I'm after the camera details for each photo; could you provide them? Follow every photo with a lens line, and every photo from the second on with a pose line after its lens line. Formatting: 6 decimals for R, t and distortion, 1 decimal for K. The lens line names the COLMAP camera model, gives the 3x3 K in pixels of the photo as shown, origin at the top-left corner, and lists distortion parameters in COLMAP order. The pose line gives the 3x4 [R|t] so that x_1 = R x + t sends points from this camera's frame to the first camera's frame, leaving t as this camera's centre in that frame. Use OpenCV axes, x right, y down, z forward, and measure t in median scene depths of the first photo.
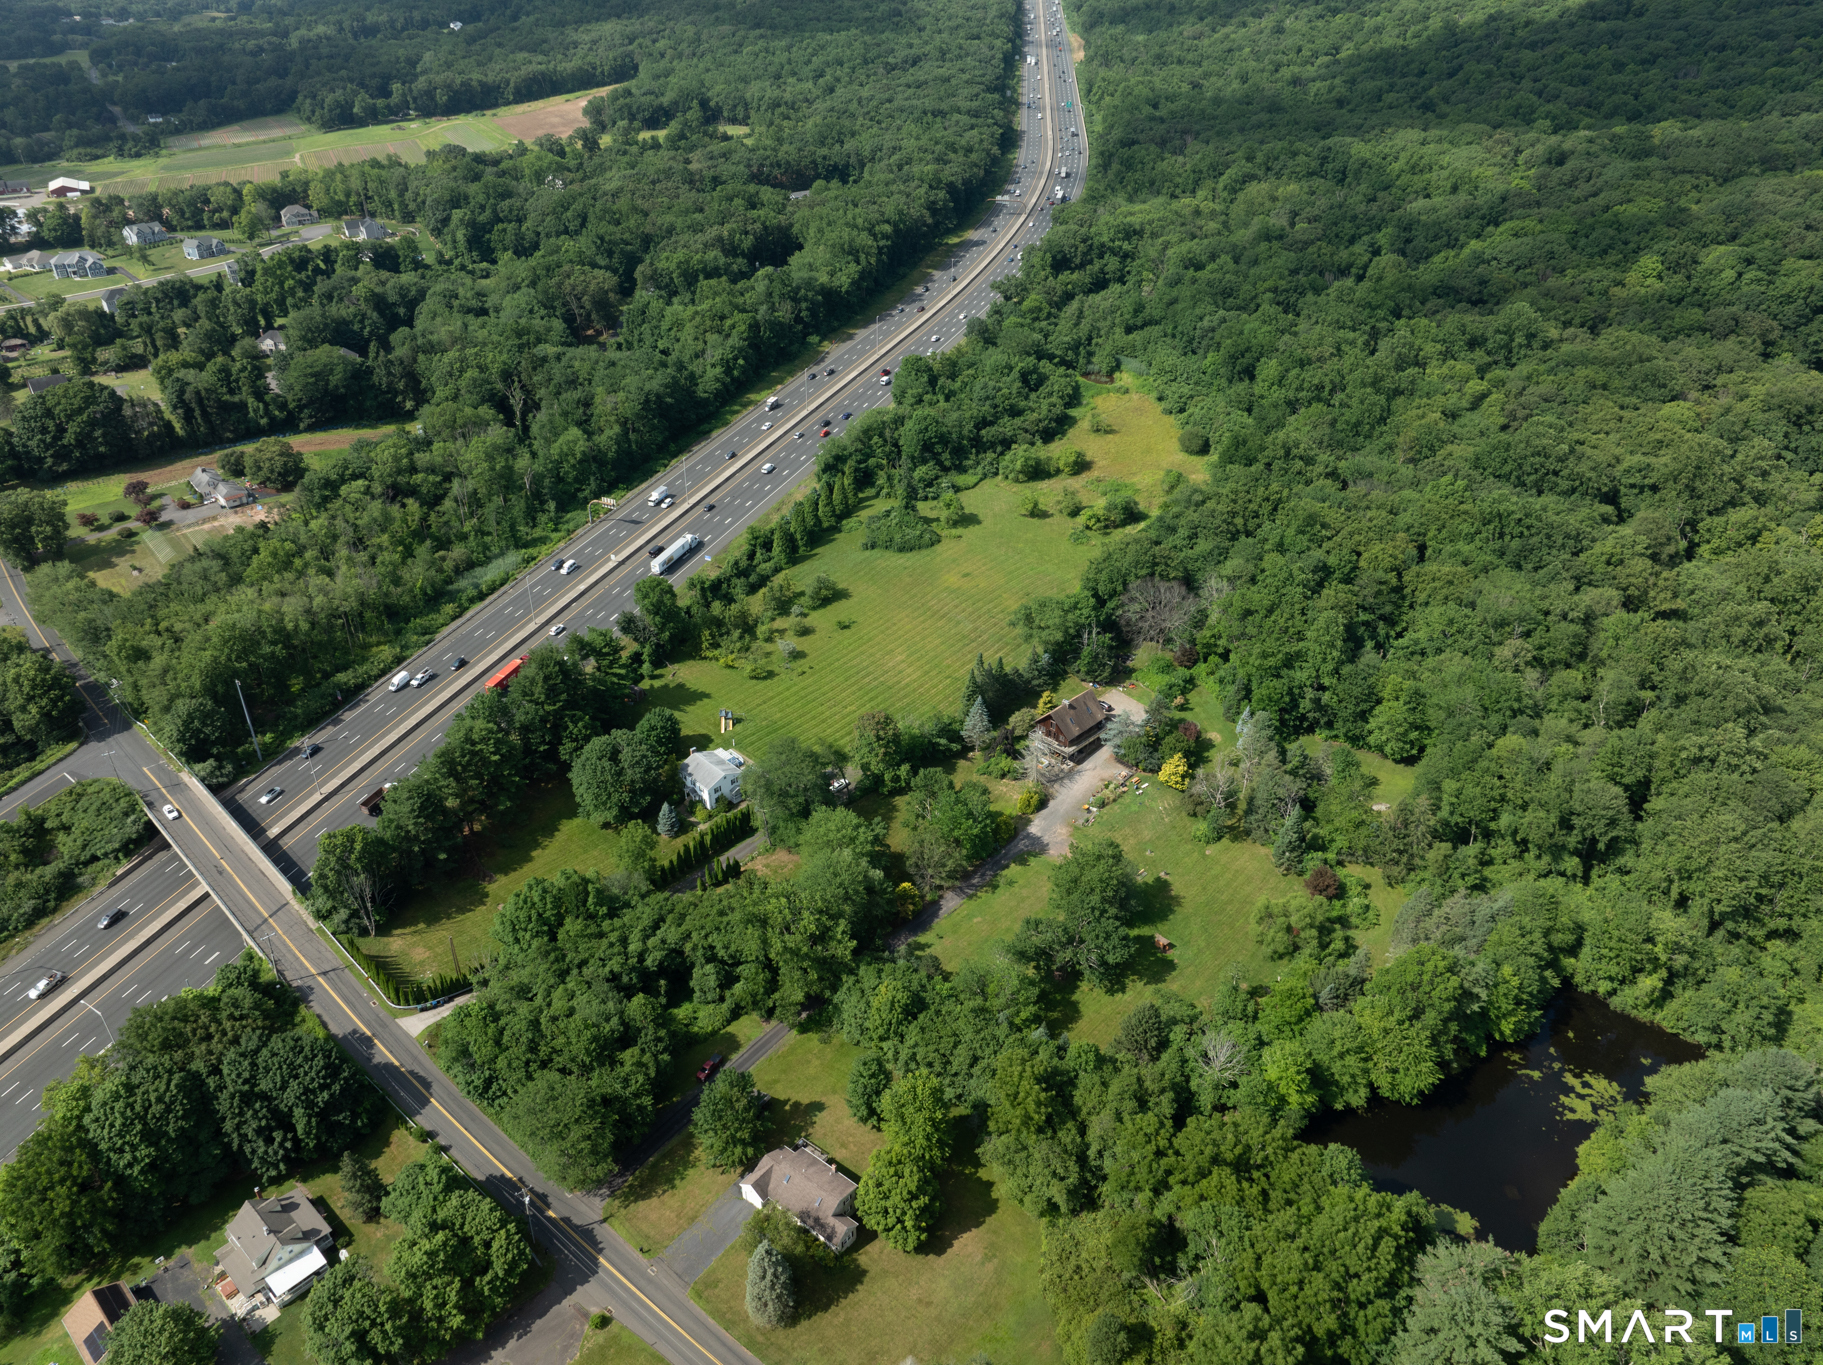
lens RADIAL K [[1281.8, 0, 911.5], [0, 1281.8, 682.5], [0, 0, 1]] dist [-0.036441, -0.005138]
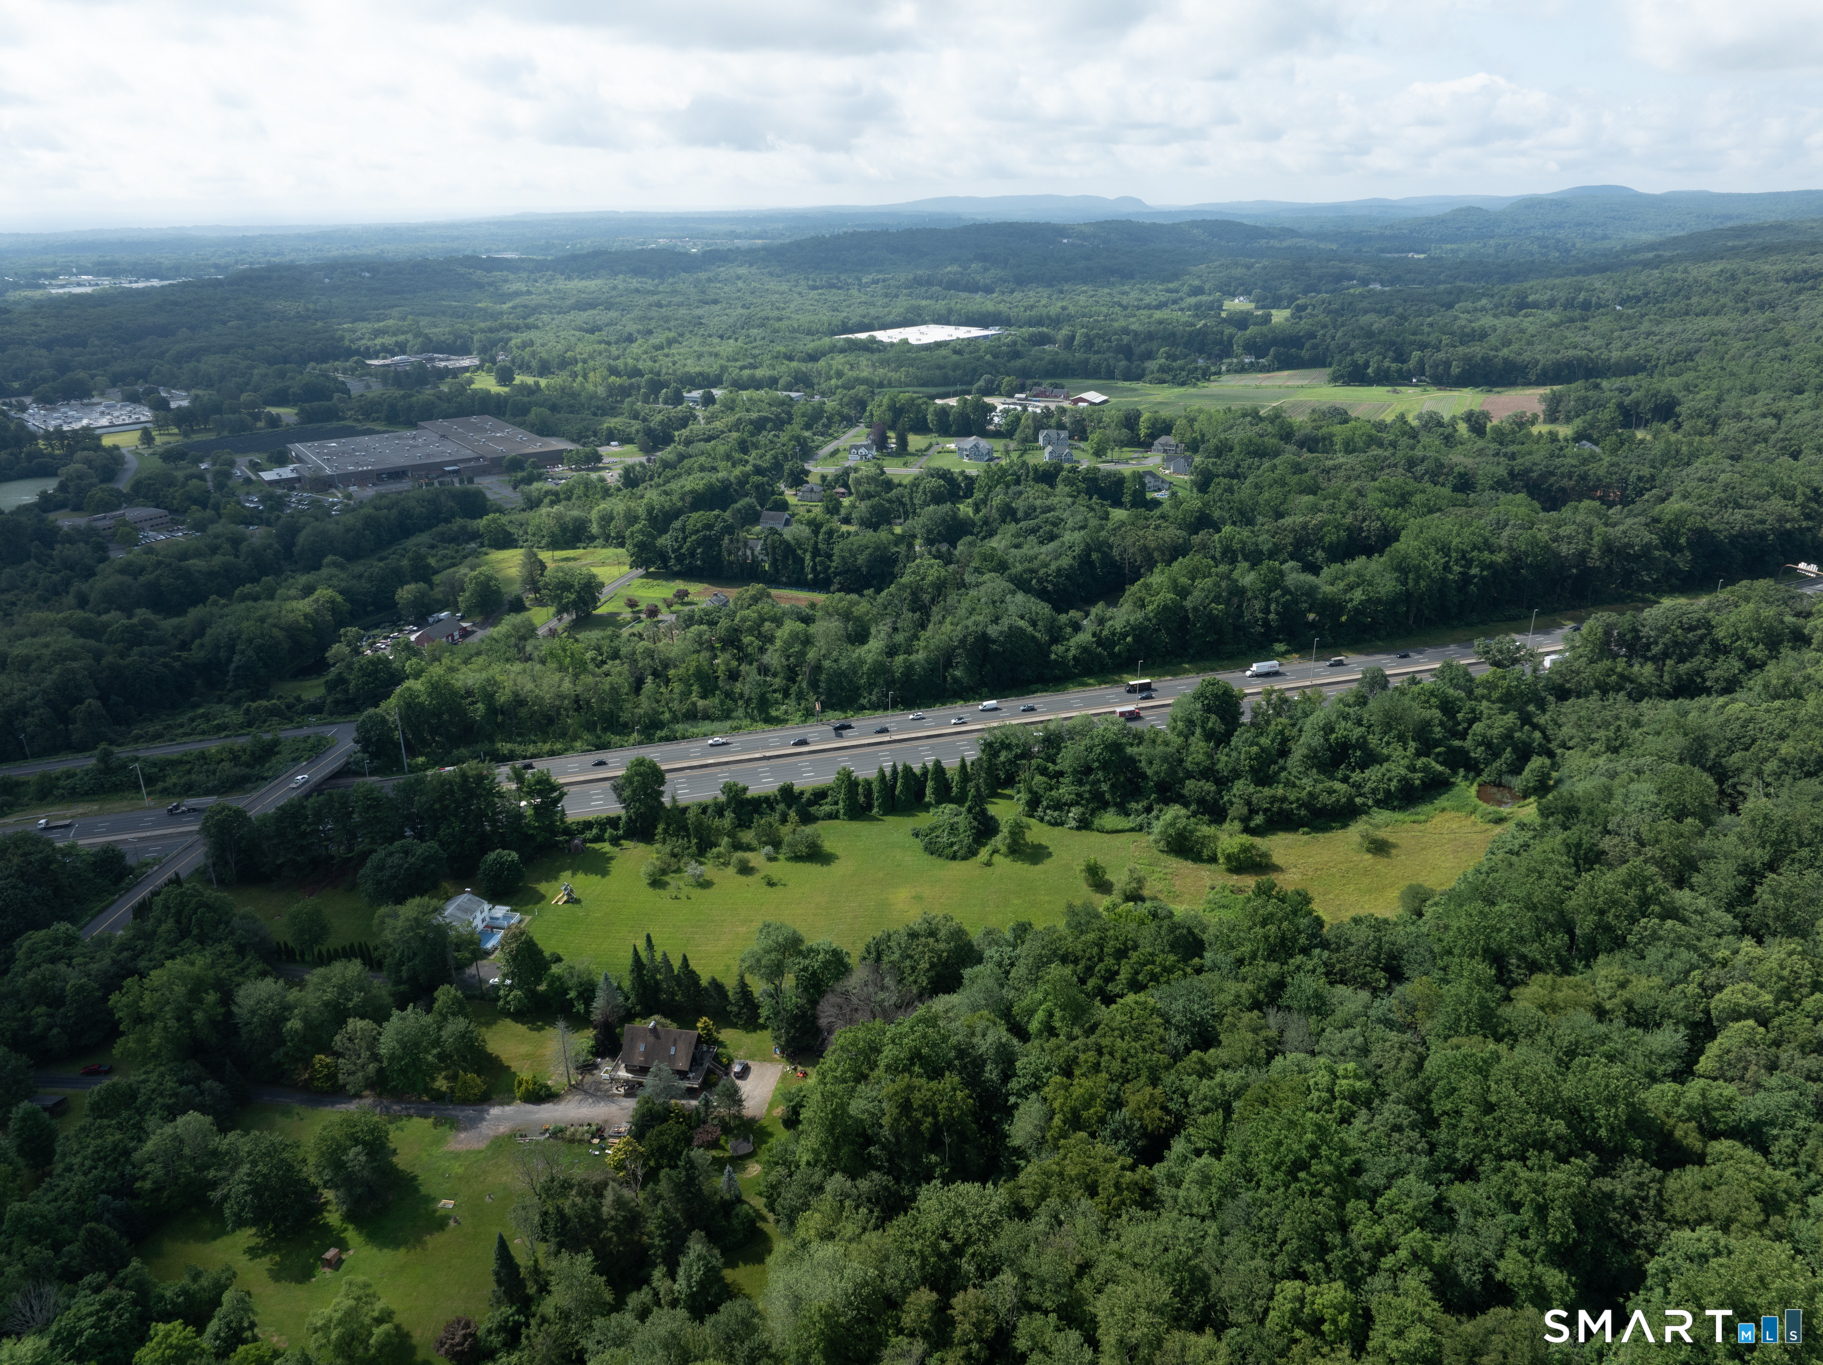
lens RADIAL K [[1277.9, 0, 912.2], [0, 1277.9, 691.2], [0, 0, 1]] dist [-0.033436, -0.004707]
pose [[0.569161, 0.286290, -0.770775, 0.631031], [-0.418505, 0.907778, 0.028143, -0.222401], [0.707750, 0.306555, 0.636486, 0.382309]]
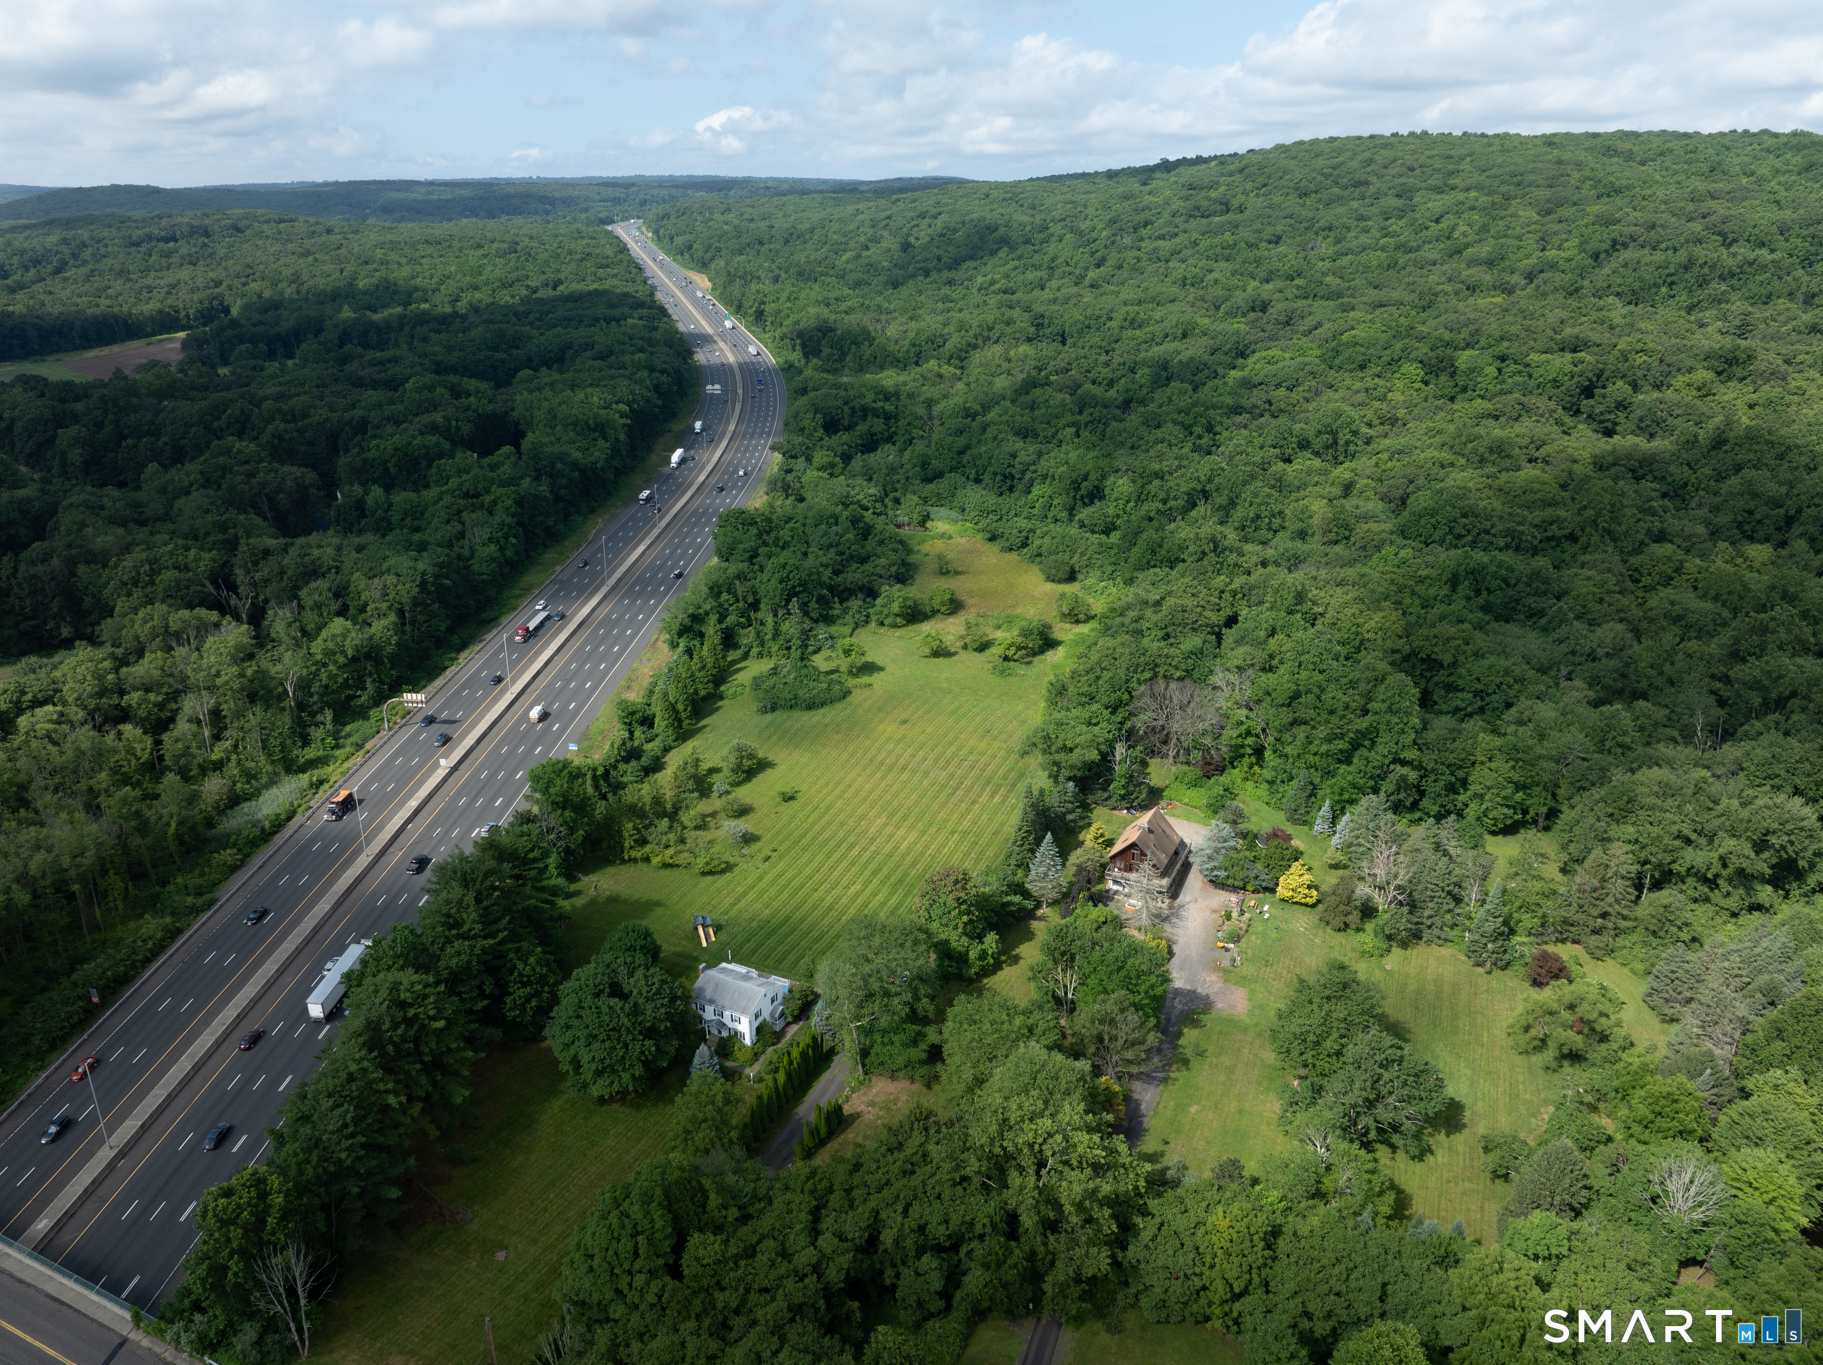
lens RADIAL K [[1281.8, 0, 911.5], [0, 1281.8, 682.5], [0, 0, 1]] dist [-0.036441, -0.005138]
pose [[0.944017, -0.116115, 0.308787, -0.194349], [0.173155, 0.971112, -0.164193, 0.026633], [-0.280801, 0.208469, 0.936852, 0.204565]]
